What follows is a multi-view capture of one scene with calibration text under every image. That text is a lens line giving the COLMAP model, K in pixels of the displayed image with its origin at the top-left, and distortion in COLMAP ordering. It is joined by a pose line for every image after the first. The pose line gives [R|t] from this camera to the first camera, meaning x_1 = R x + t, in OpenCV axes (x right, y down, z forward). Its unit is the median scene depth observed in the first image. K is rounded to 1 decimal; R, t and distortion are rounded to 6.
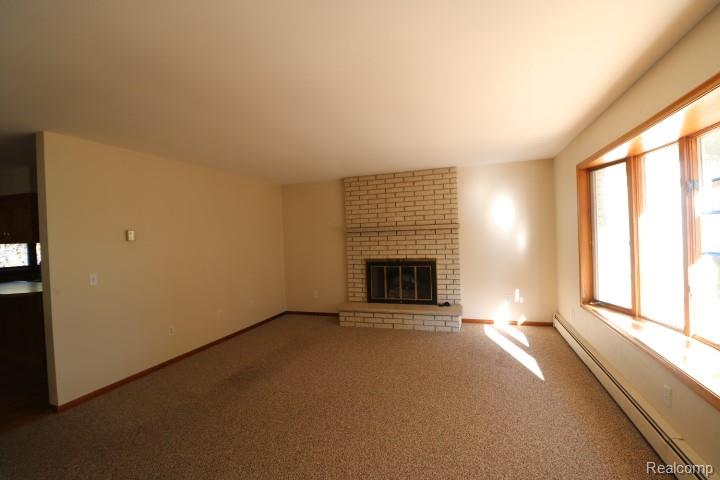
lens RADIAL K [[333.0, 0, 360.5], [0, 333.0, 239.4], [0, 0, 1]] dist [-0.014789, -0.003933]
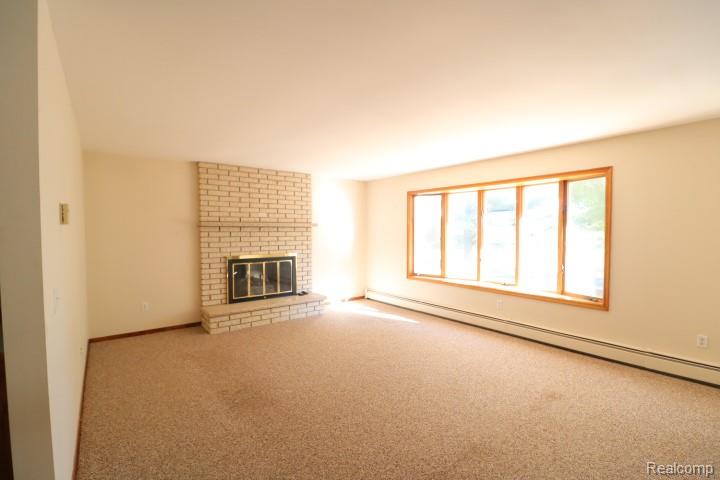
lens RADIAL K [[333.0, 0, 364.8], [0, 333.0, 241.5], [0, 0, 1]] dist [-0.014789, -0.003933]
pose [[0.533362, 0.007246, 0.845856, -0.578088], [-0.008373, 0.999960, -0.003287, 0.018786], [-0.845846, -0.005330, 0.533401, 0.207973]]
